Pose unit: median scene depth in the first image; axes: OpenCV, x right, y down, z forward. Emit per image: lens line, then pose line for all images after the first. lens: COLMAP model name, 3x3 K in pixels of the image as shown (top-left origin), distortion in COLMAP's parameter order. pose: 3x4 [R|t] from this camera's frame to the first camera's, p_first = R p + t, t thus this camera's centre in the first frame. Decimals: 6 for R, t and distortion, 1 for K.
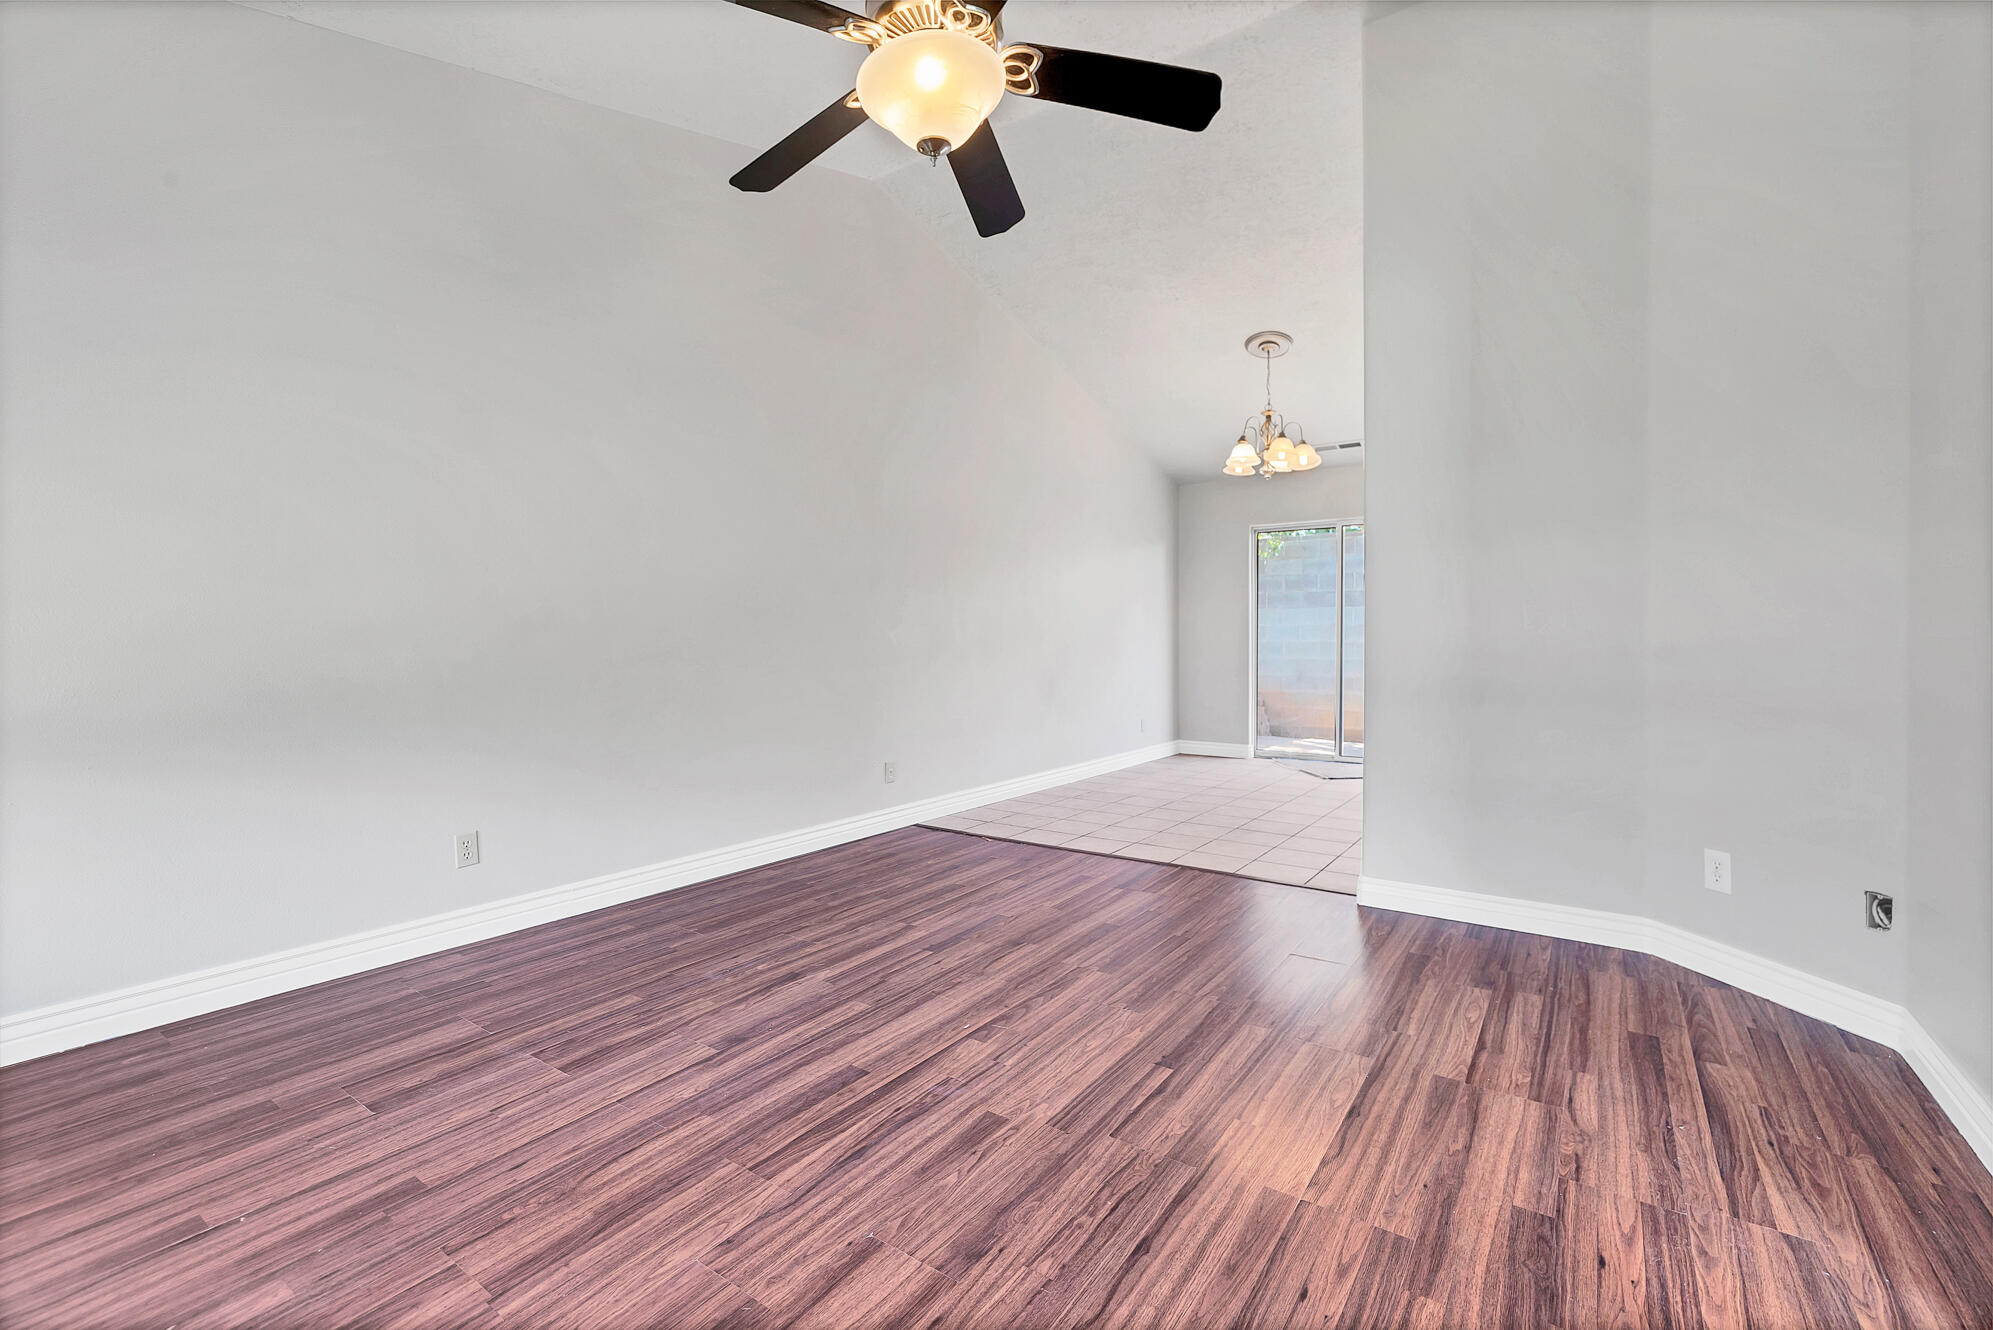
lens RADIAL K [[858.5, 0, 1003.0], [0, 858.5, 642.5], [0, 0, 1]] dist [0.001655, -0.000032]
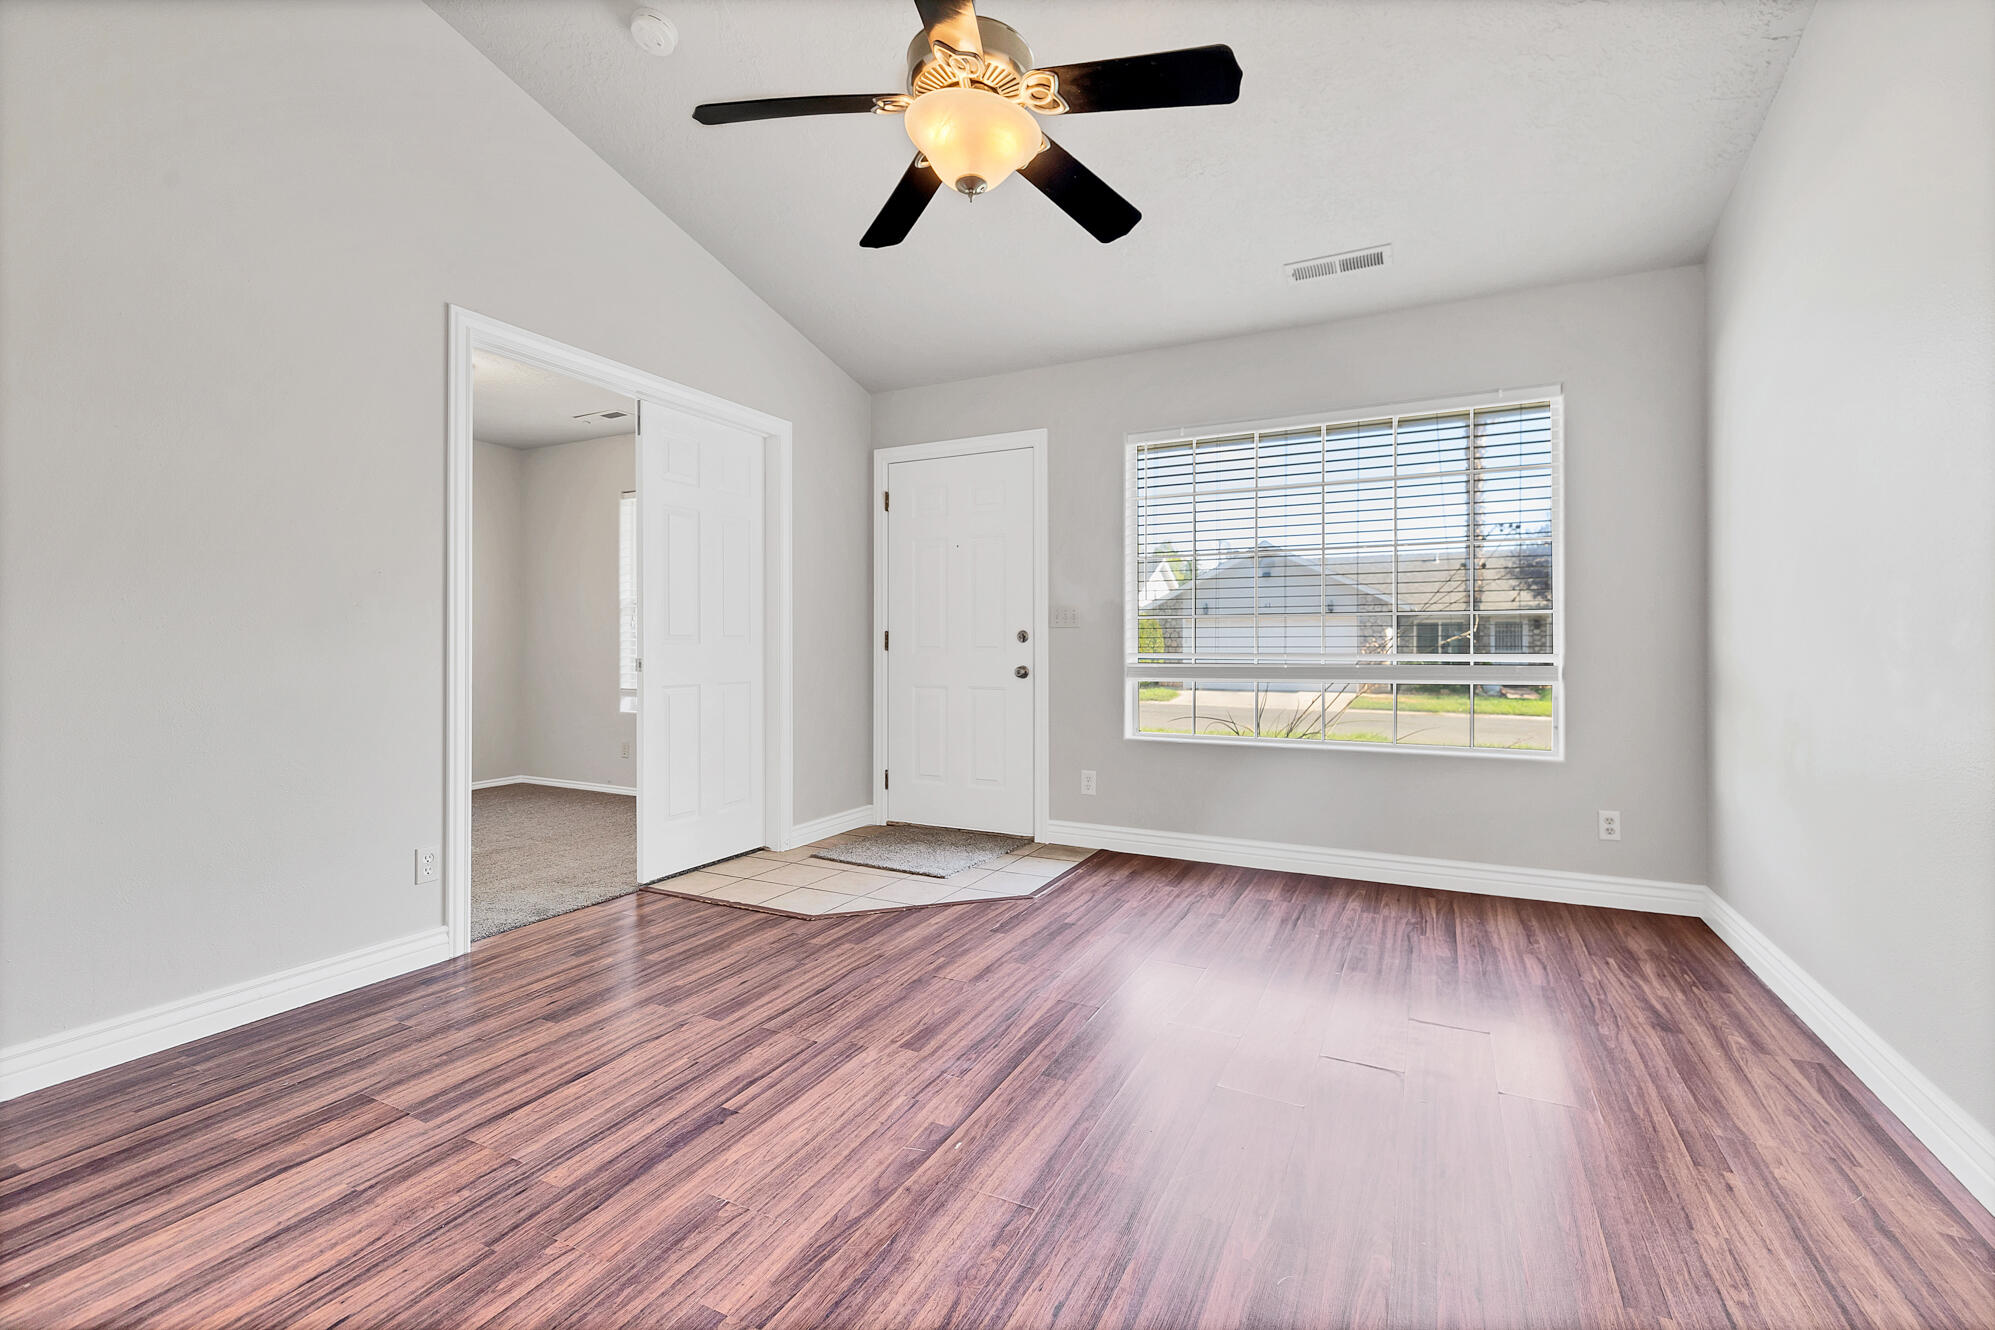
lens RADIAL K [[859.4, 0, 1004.0], [0, 859.4, 642.4], [0, 0, 1]] dist [0.001655, -0.000032]
pose [[-0.989896, -0.000635, -0.141792, 0.027851], [0.000086, 0.999987, -0.005080, 0.002871], [0.141793, -0.005041, -0.989883, 1.870853]]
